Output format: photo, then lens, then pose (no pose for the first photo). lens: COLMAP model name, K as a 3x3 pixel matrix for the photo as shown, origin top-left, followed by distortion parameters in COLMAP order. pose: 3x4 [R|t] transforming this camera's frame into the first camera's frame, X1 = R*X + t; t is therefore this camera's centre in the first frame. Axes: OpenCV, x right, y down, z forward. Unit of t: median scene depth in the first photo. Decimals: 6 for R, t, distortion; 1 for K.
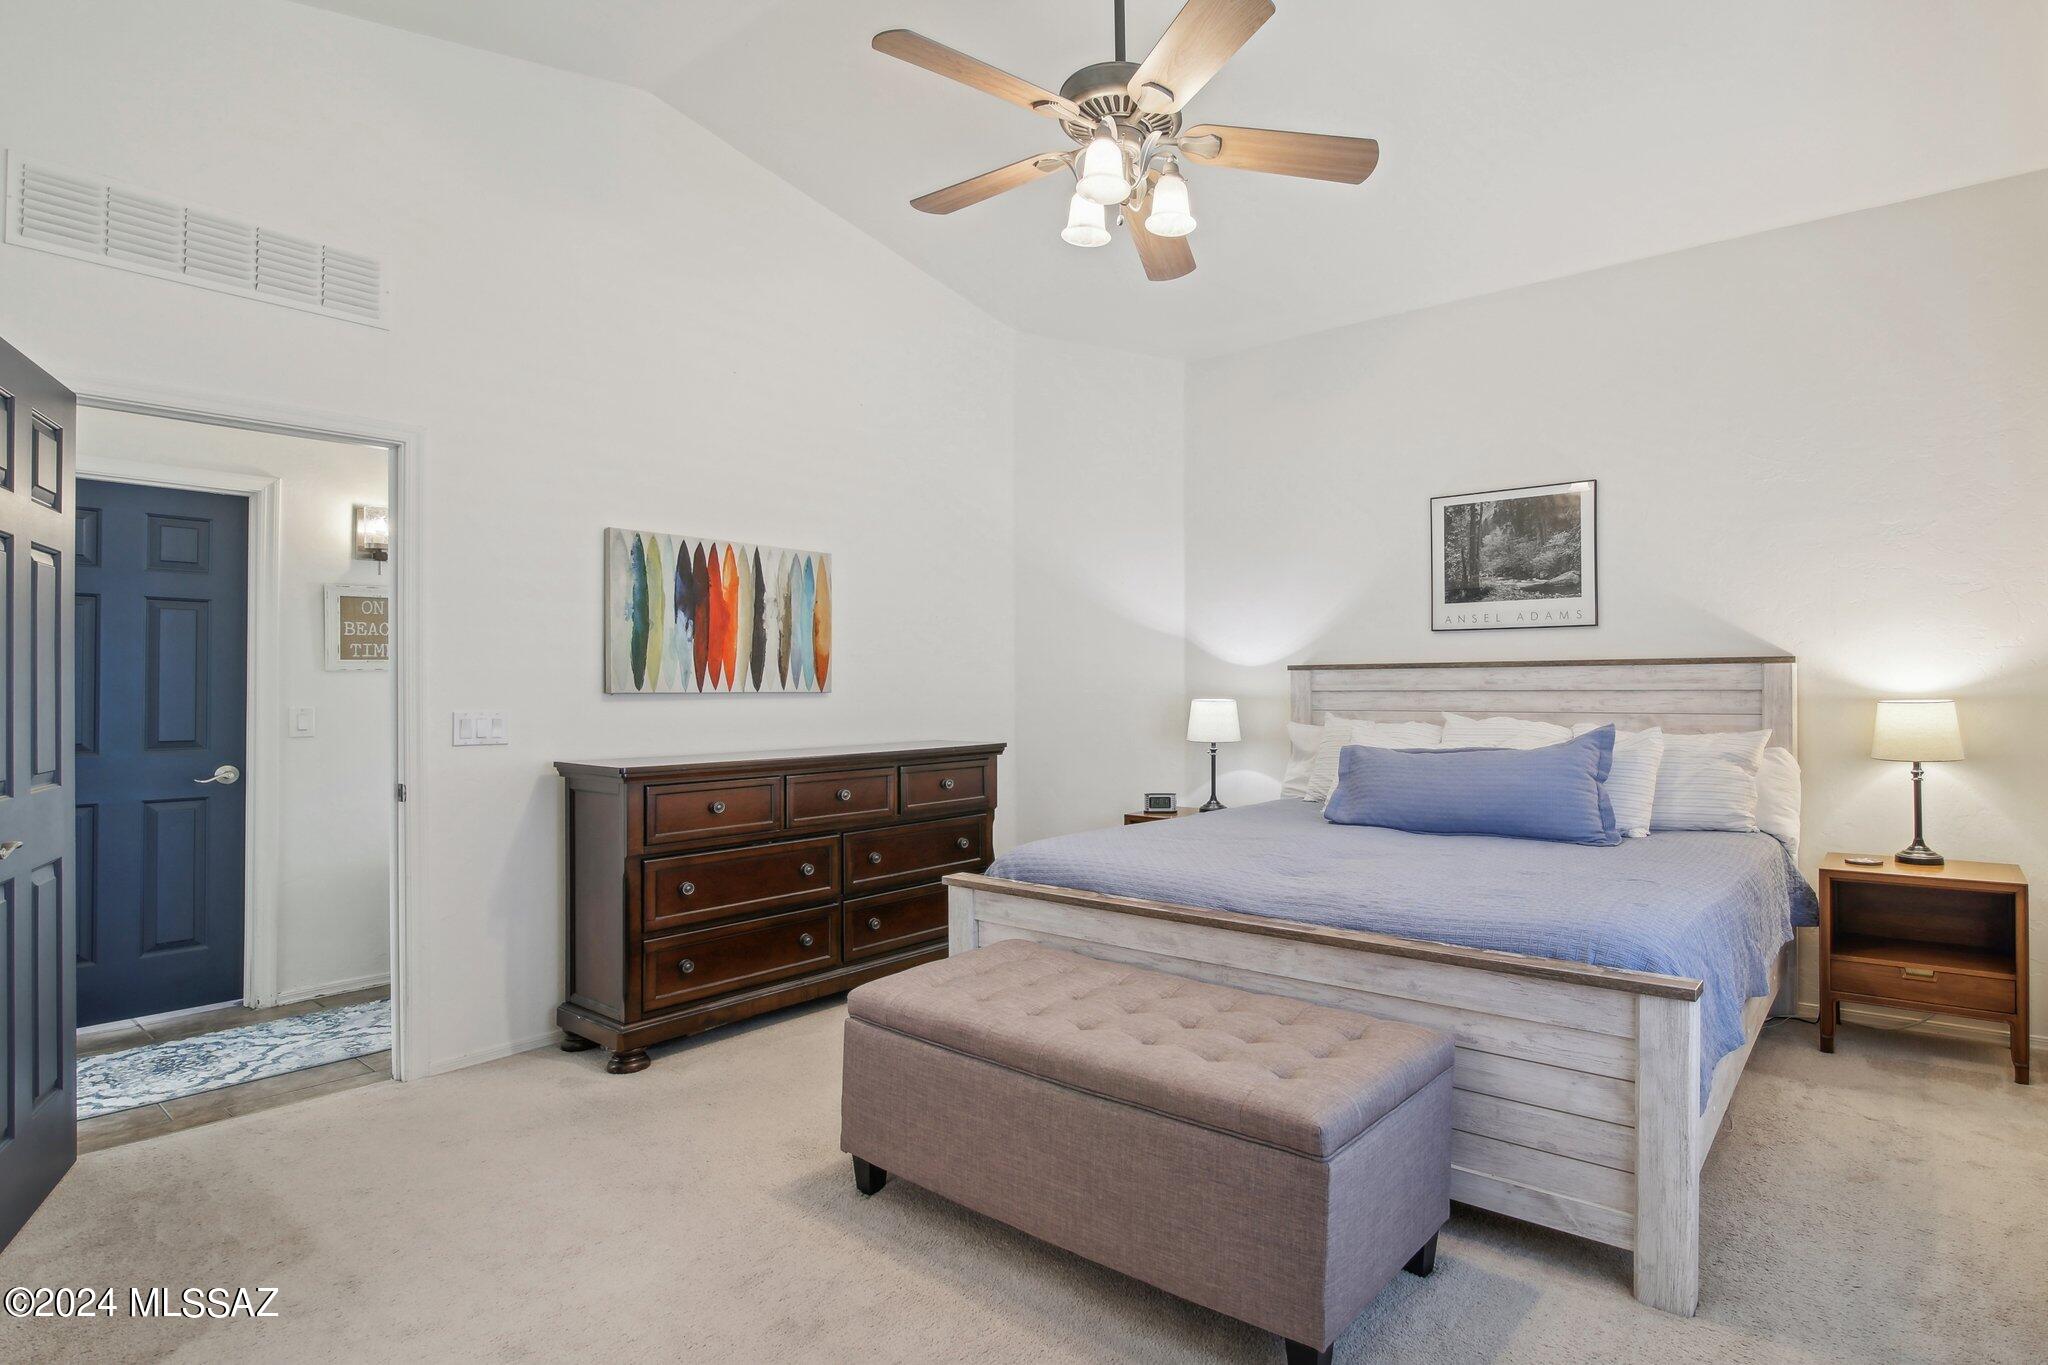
lens RADIAL K [[988.5, 0, 1050.6], [0, 988.5, 677.0], [0, 0, 1]] dist [-0.016431, -0.000160]
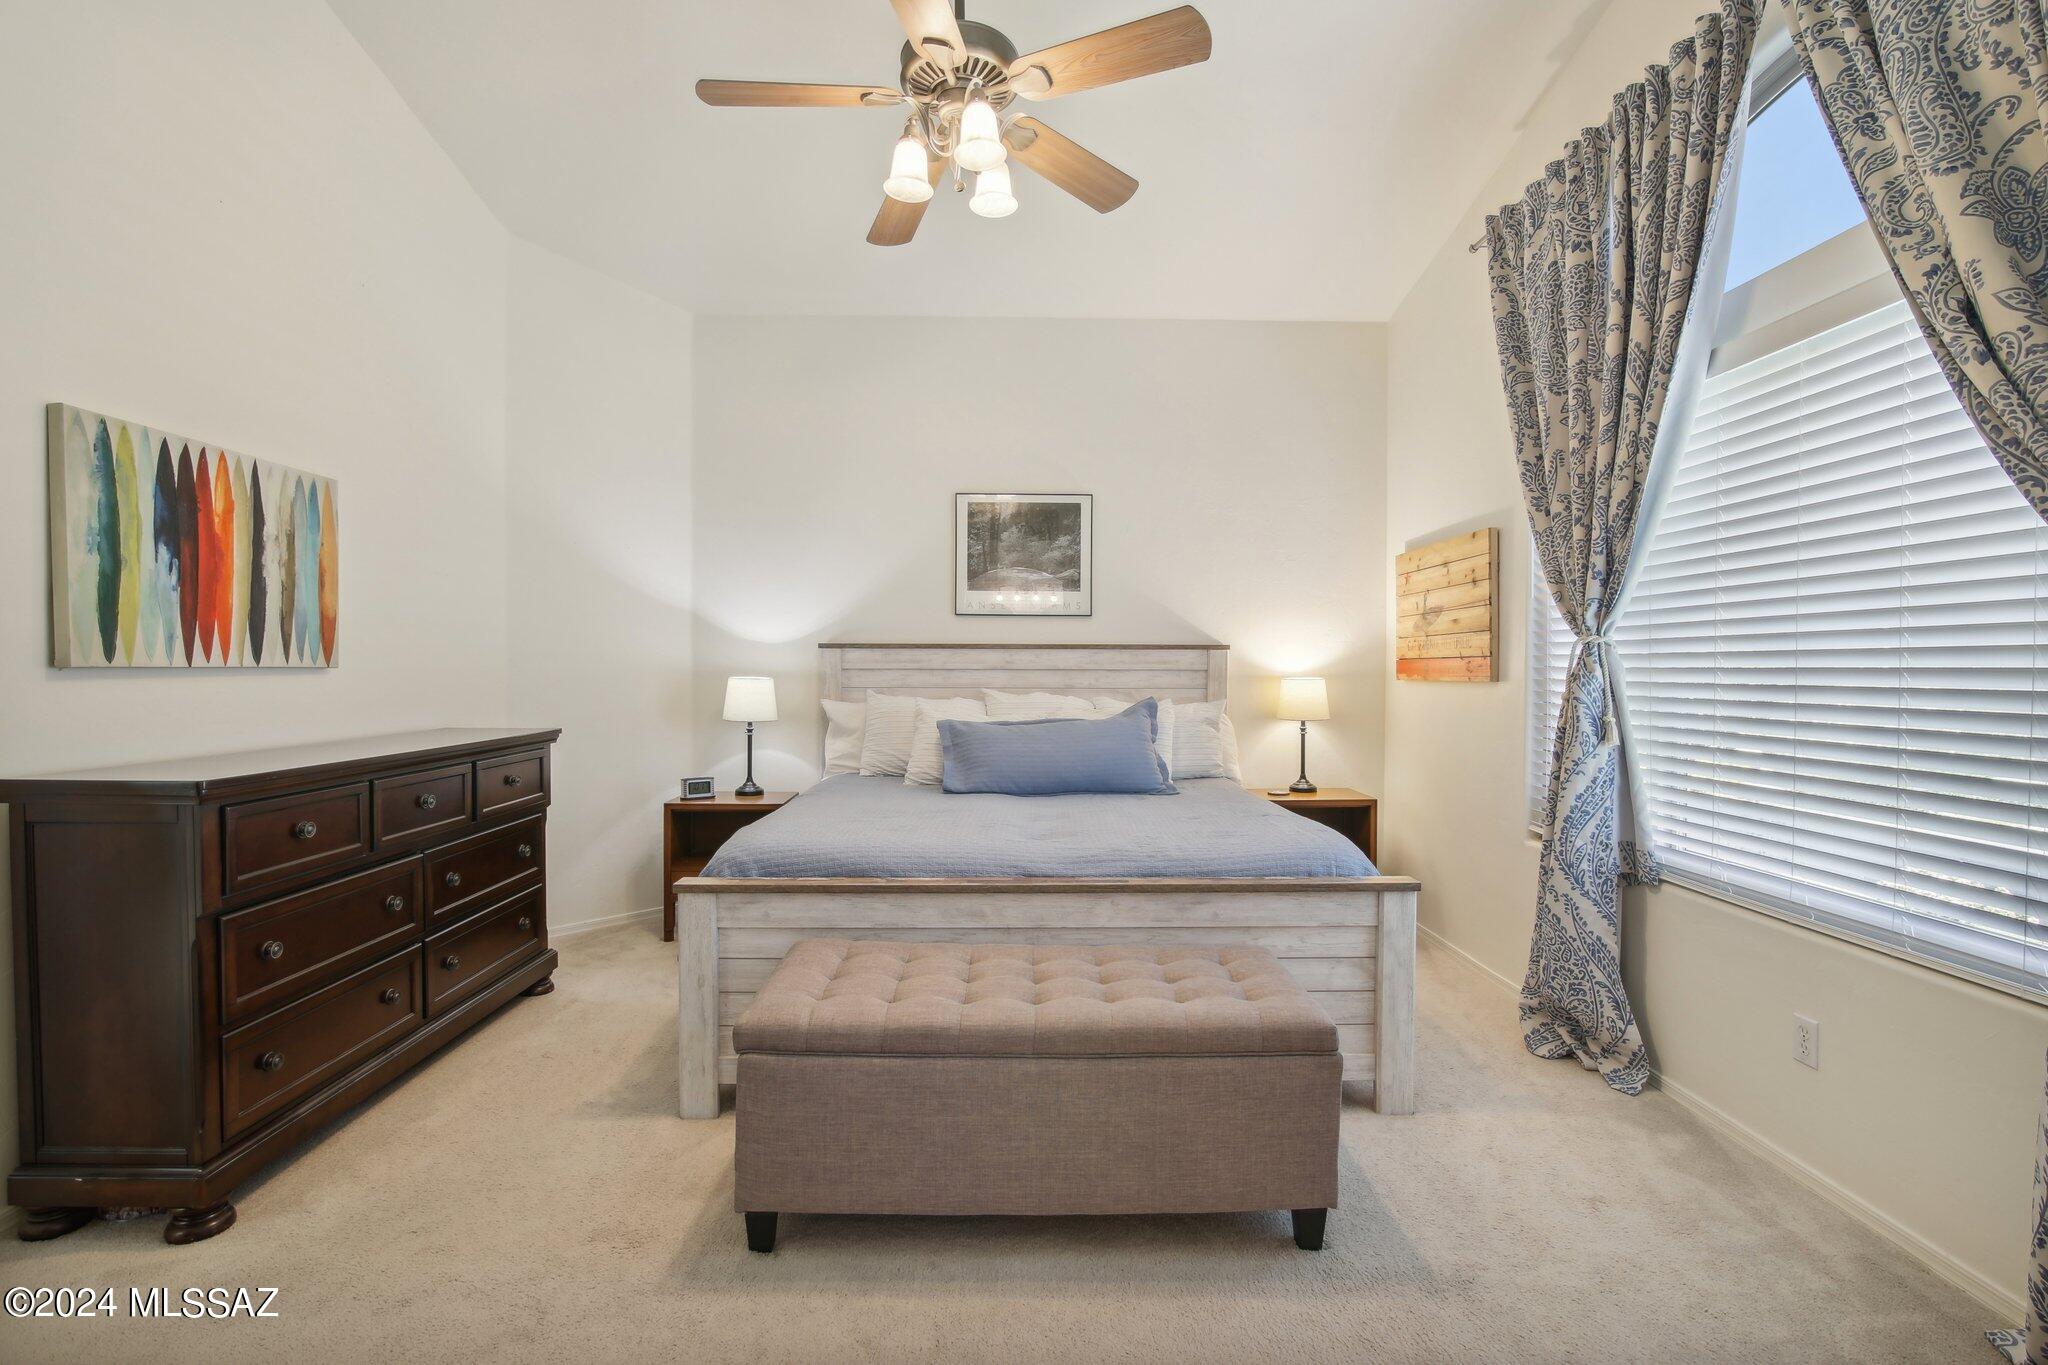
lens RADIAL K [[988.4, 0, 1024.0], [0, 988.4, 682.5], [0, 0, 1]] dist [-0.018107, -0.000836]
pose [[0.784762, -0.003476, 0.619787, -0.321496], [-0.013701, 0.999643, 0.022955, 0.003362], [-0.619646, -0.026506, 0.784434, 0.120254]]
